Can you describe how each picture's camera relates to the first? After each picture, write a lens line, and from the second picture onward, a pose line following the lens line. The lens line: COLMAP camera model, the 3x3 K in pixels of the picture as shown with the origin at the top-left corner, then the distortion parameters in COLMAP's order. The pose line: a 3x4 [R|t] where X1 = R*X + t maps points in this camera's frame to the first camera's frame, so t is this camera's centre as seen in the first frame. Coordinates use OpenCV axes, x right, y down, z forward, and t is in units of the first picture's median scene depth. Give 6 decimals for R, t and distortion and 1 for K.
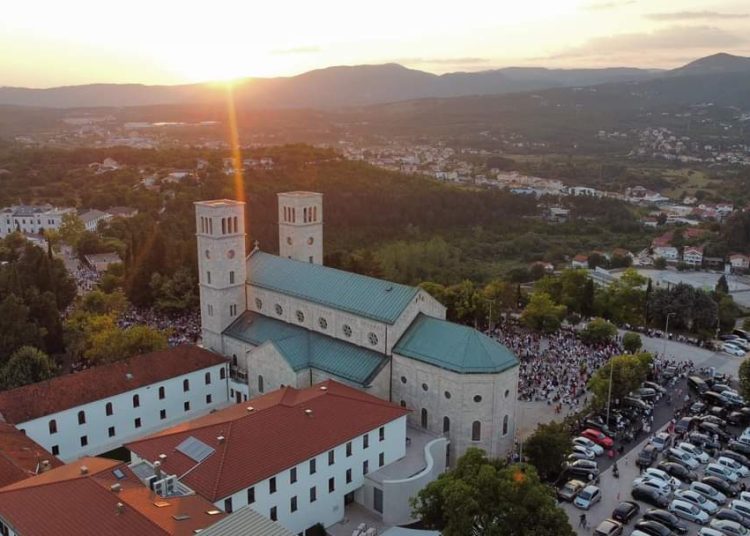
lens RADIAL K [[719.6, 0, 375.0], [0, 719.6, 268.0], [0, 0, 1]] dist [0.003351, -0.000984]
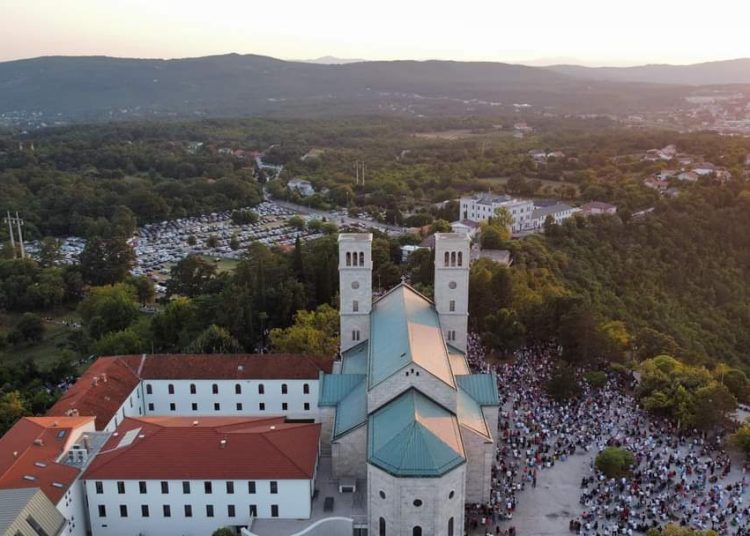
lens RADIAL K [[719.6, 0, 375.0], [0, 719.6, 268.0], [0, 0, 1]] dist [0.003351, -0.000984]
pose [[0.682651, 0.176428, -0.709127, 0.664468], [-0.153648, 0.983378, 0.096750, -0.174566], [0.714409, 0.042909, 0.698412, 0.293569]]
